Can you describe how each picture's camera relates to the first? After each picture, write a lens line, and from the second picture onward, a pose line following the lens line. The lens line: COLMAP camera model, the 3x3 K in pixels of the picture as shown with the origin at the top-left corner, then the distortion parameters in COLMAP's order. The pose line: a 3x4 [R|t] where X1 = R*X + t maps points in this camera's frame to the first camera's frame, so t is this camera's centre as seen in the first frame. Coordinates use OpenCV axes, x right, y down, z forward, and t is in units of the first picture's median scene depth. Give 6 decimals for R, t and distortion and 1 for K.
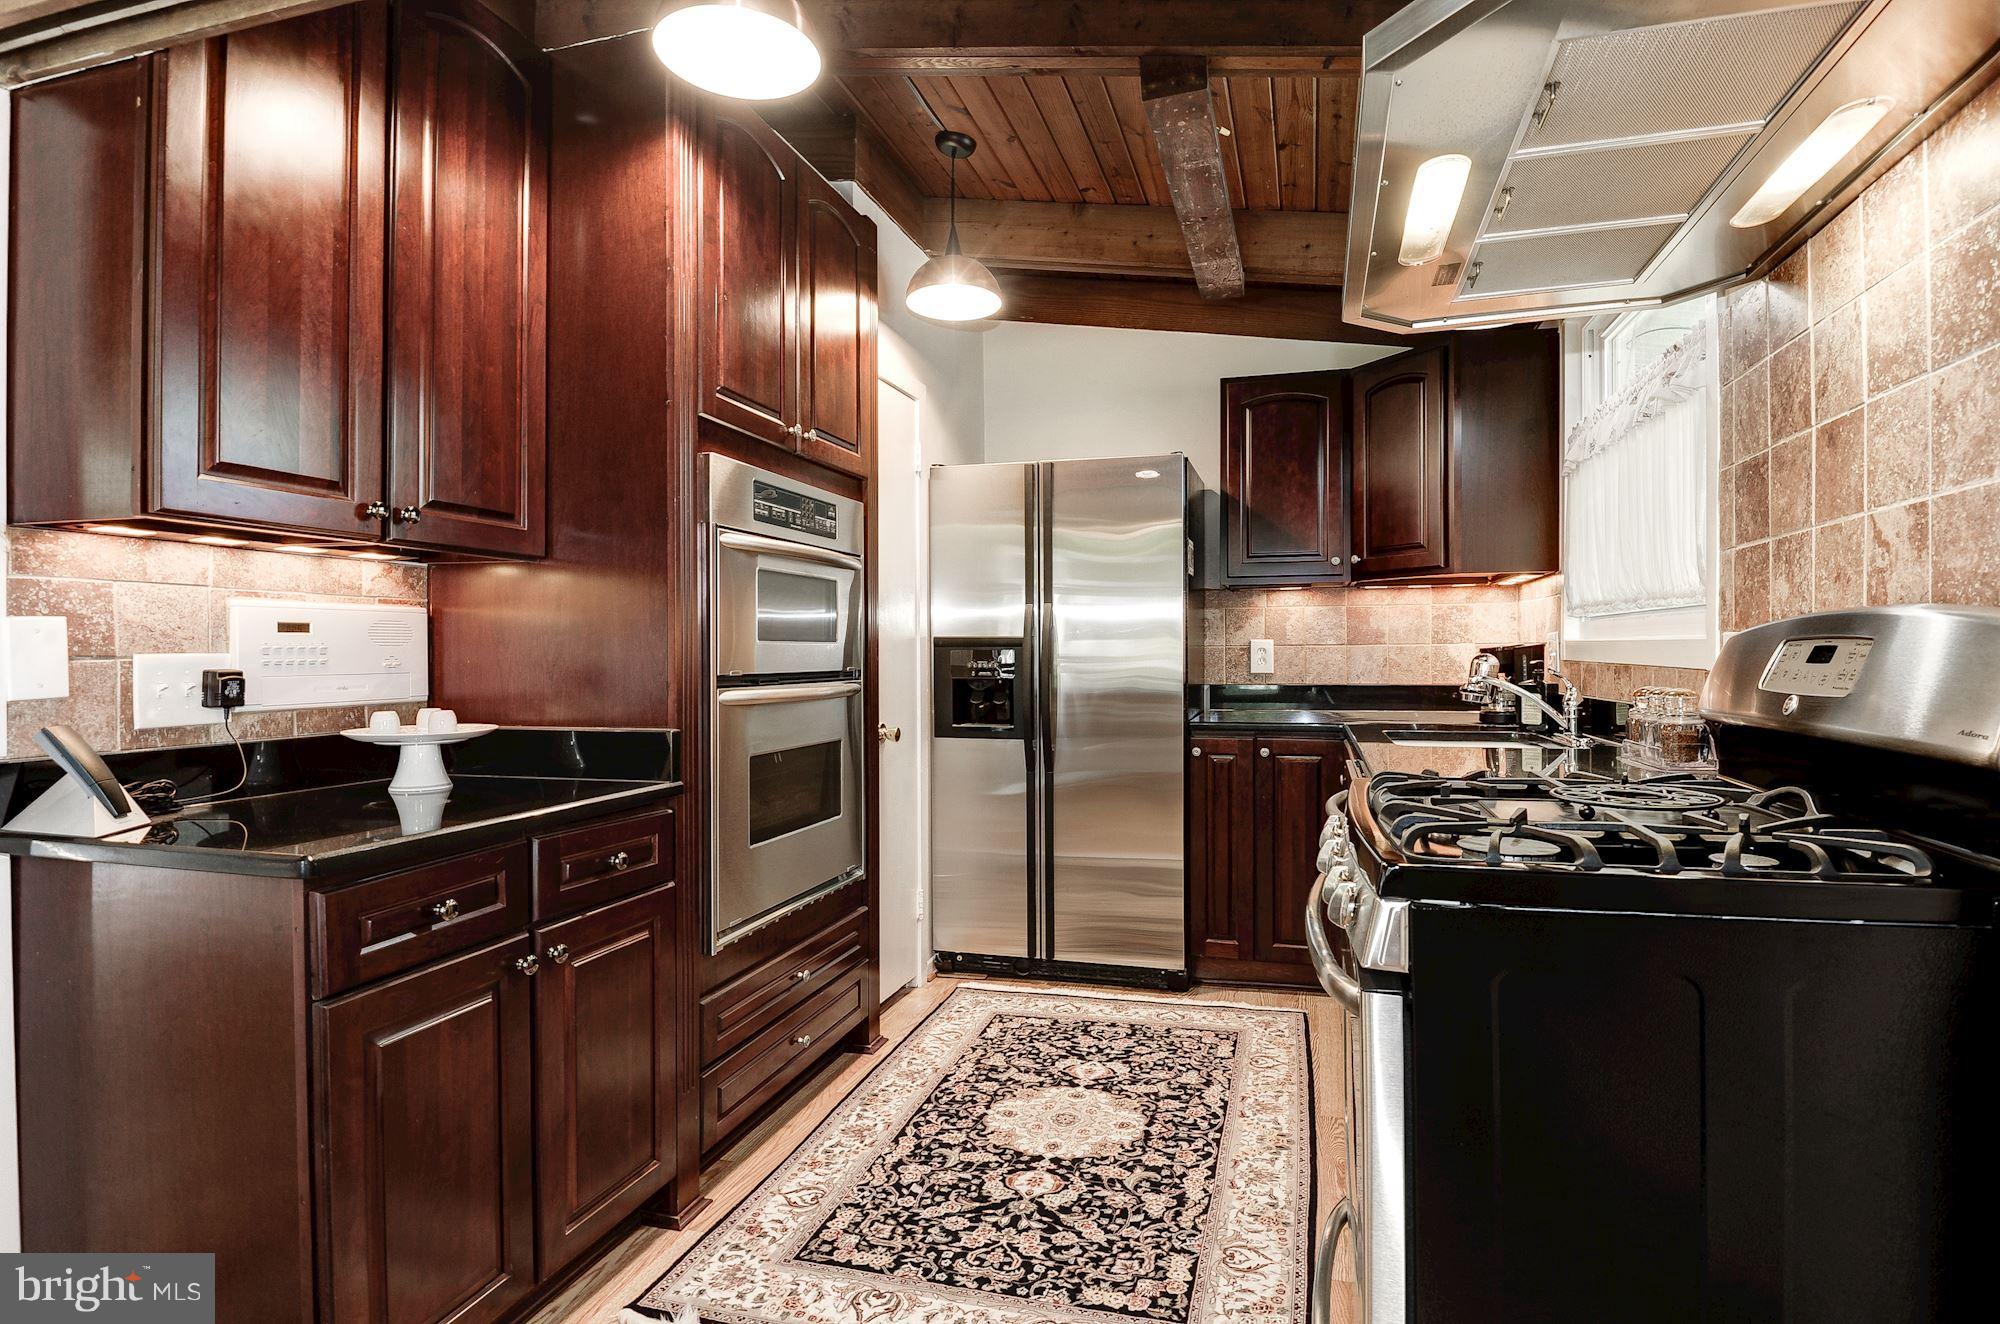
lens RADIAL K [[1067.3, 0, 1003.3], [0, 1067.3, 652.1], [0, 0, 1]] dist [0.002326, -0.018366]
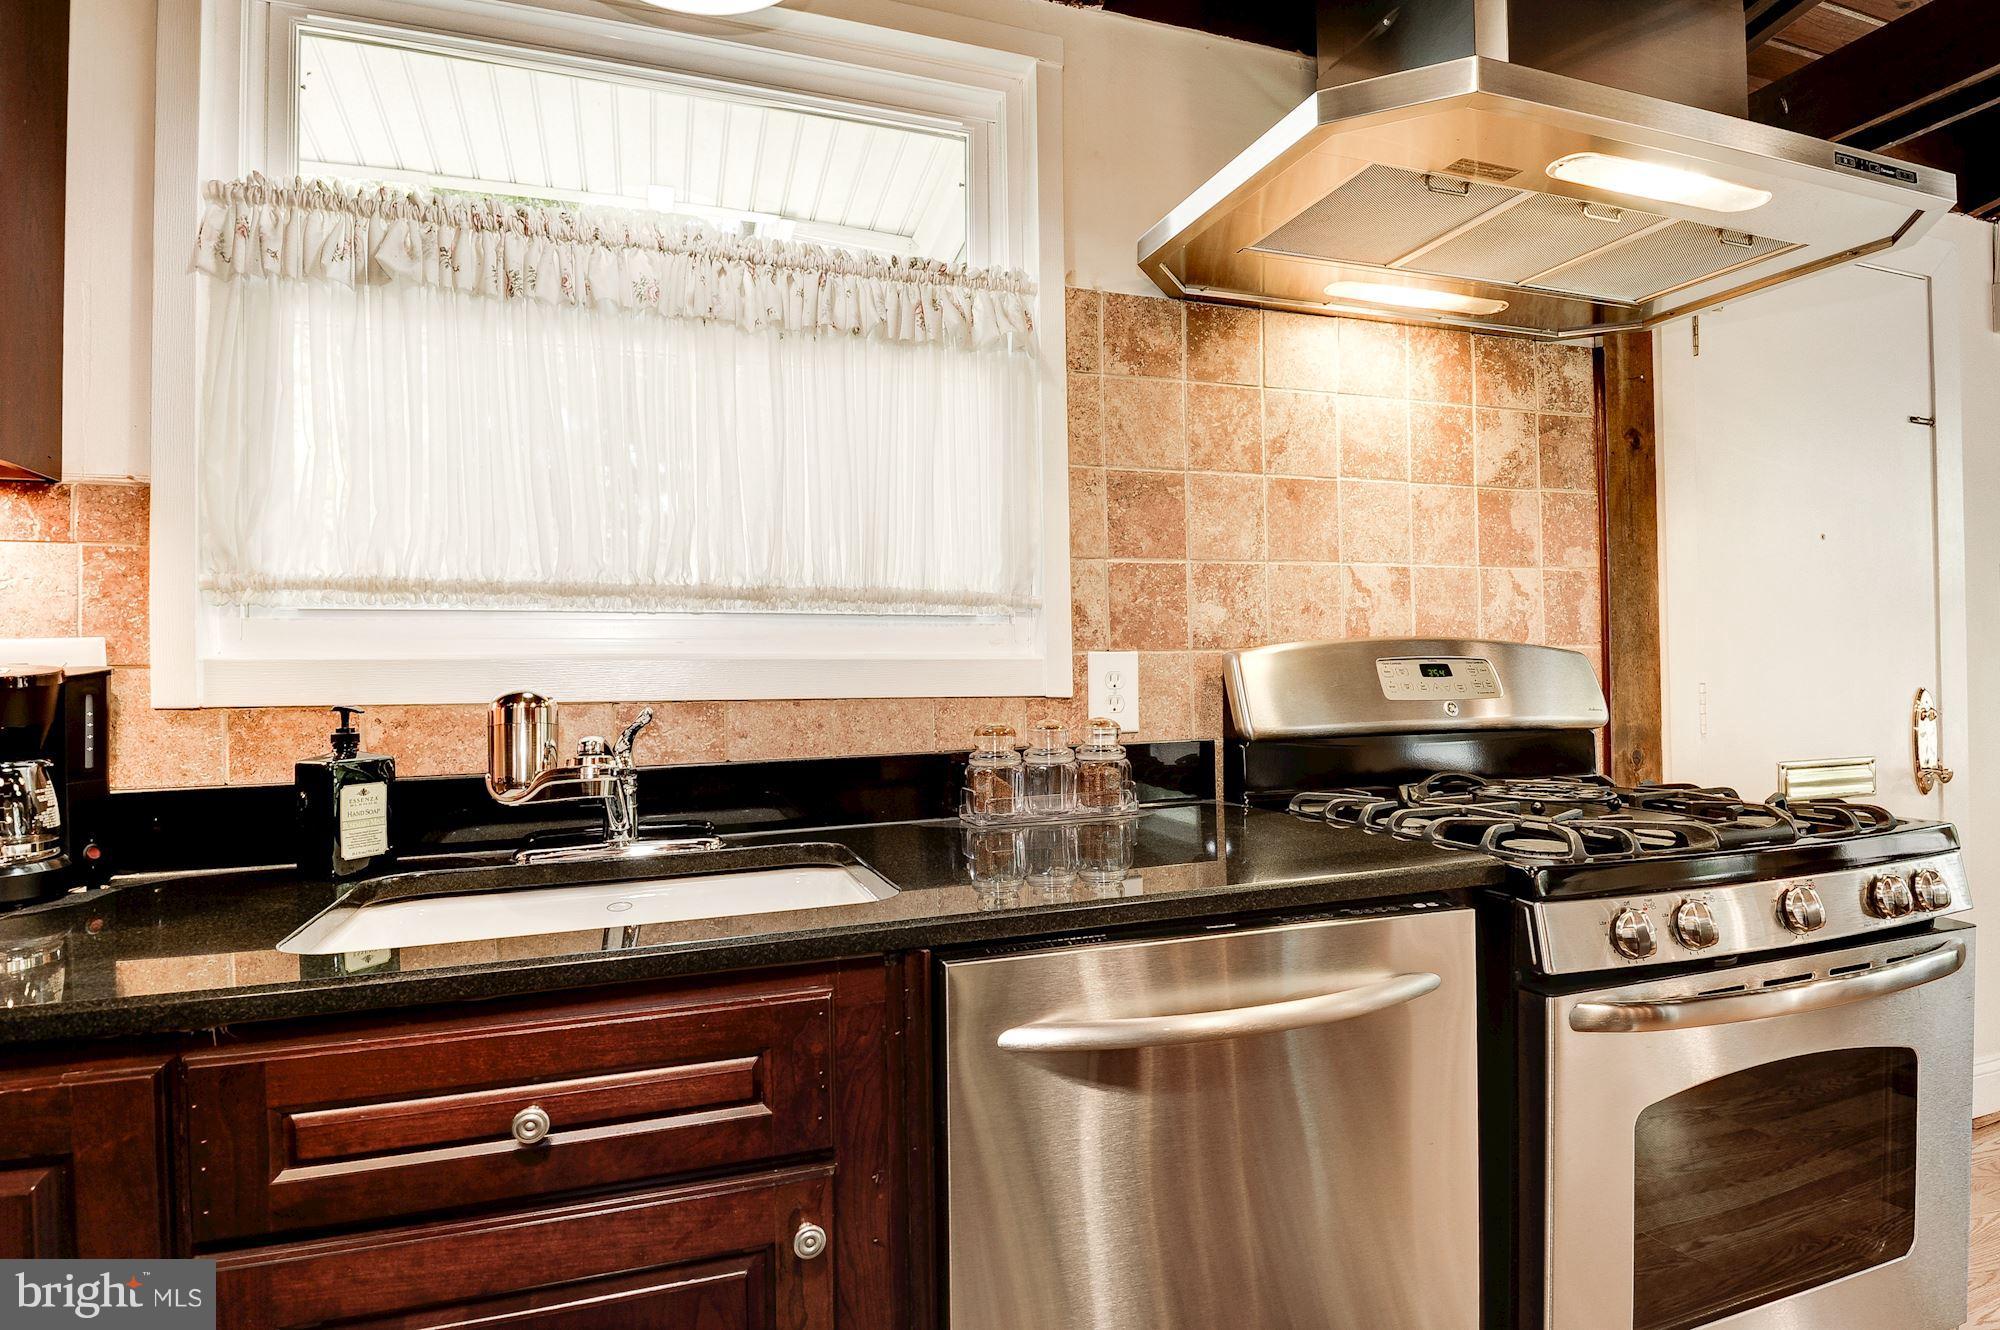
lens RADIAL K [[1067.3, 0, 1003.3], [0, 1067.3, 655.1], [0, 0, 1]] dist [0.002326, -0.018366]
pose [[-0.601148, 0.022976, 0.798807, 0.011728], [0.014113, 0.999736, -0.018135, -0.000648], [-0.799013, 0.000372, -0.601313, 1.157143]]
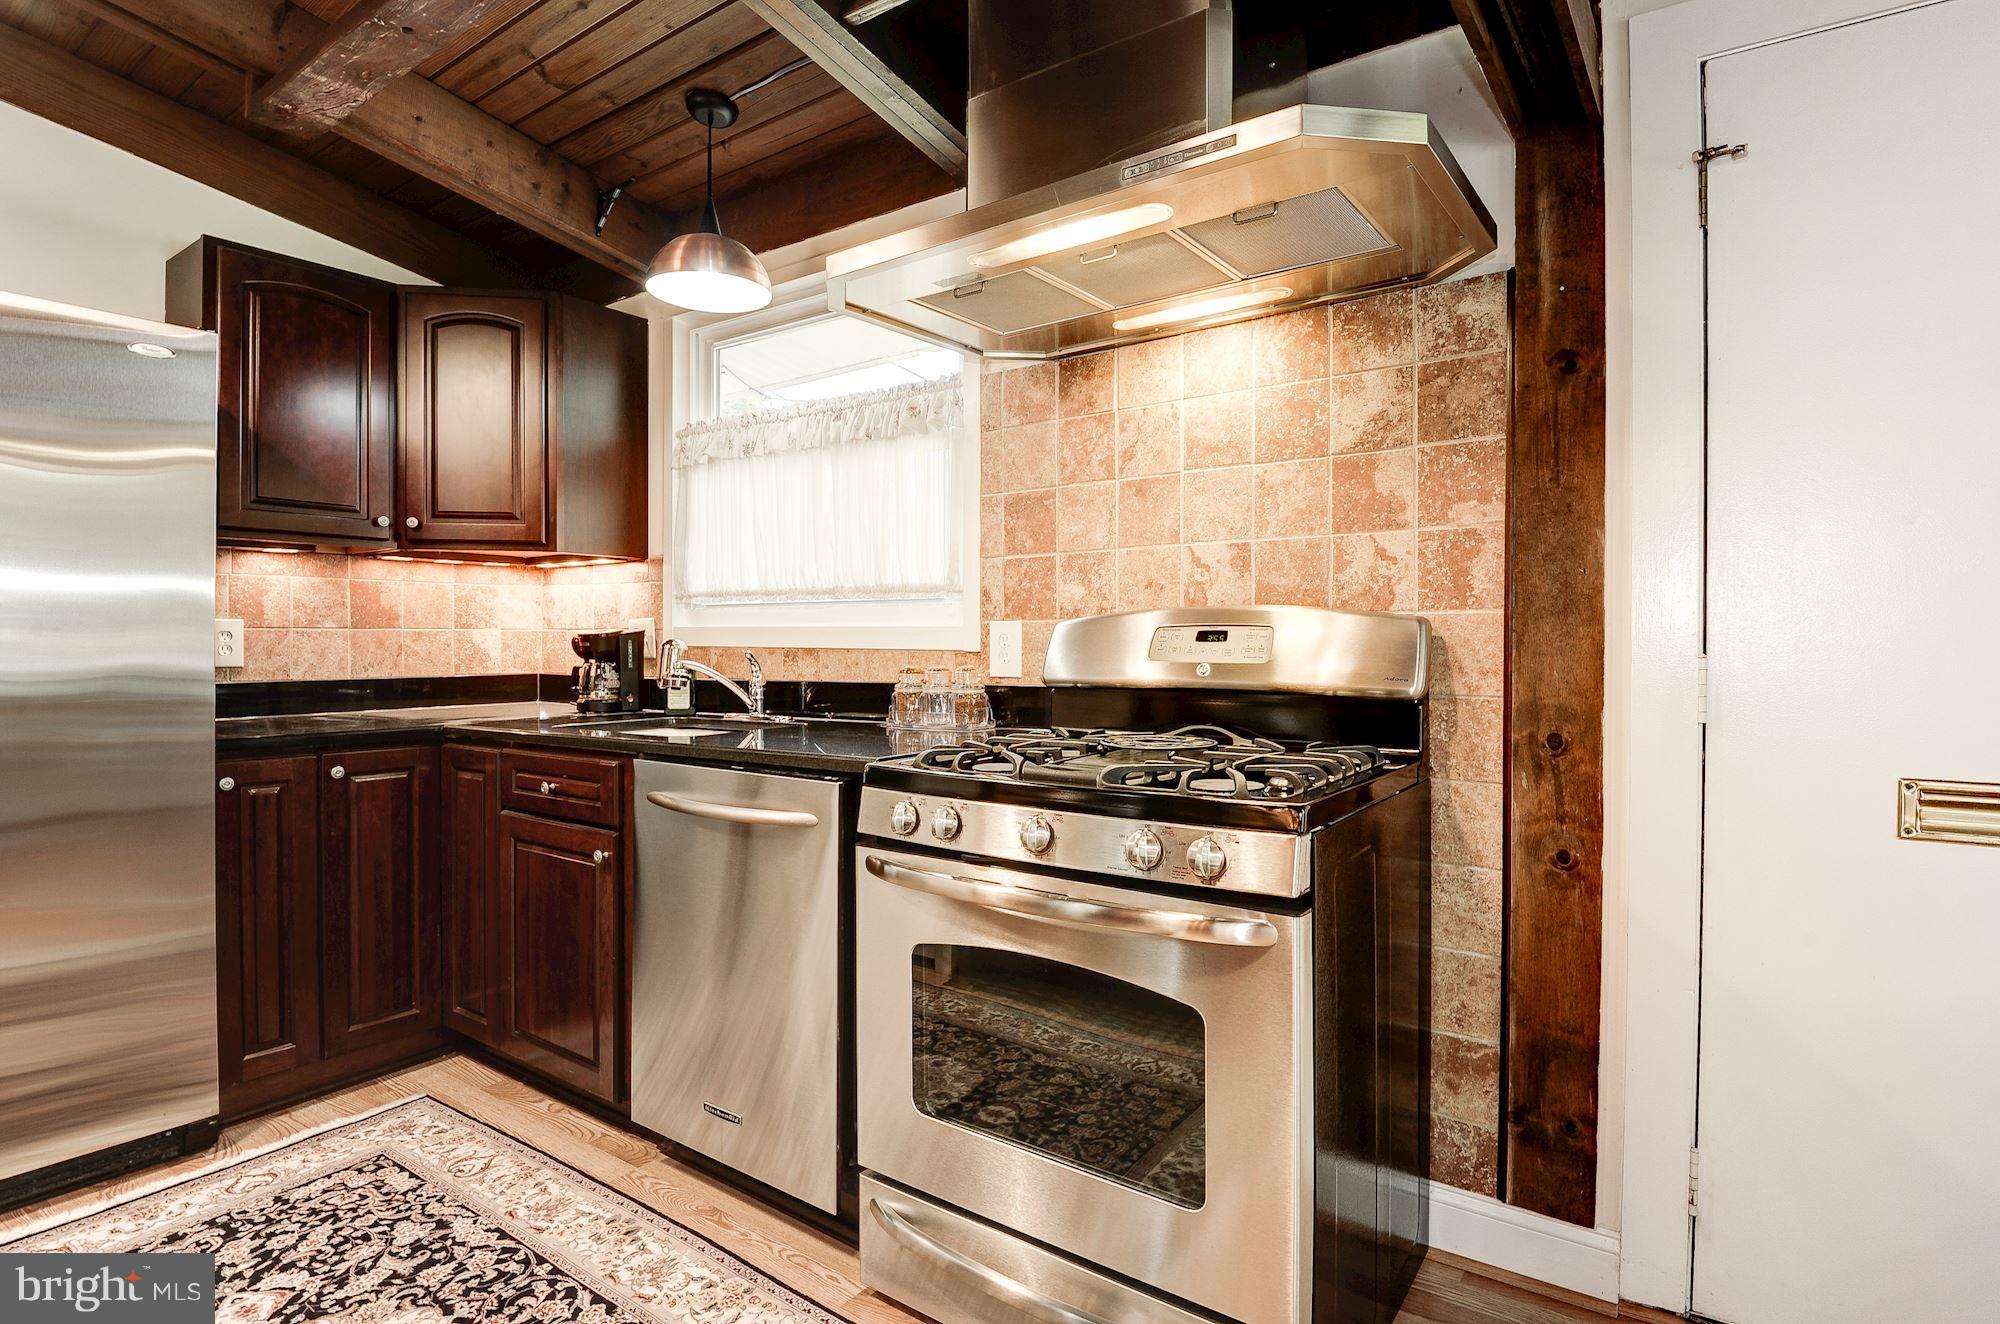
lens RADIAL K [[1025.8, 0, 1073.6], [0, 1025.8, 644.4], [0, 0, 1]] dist [0.001692, -0.012566]
pose [[0.297809, 0.001518, 0.954624, -0.352264], [-0.001096, 0.999999, -0.001249, 0.008066], [-0.954625, -0.000674, 0.297811, 0.387423]]
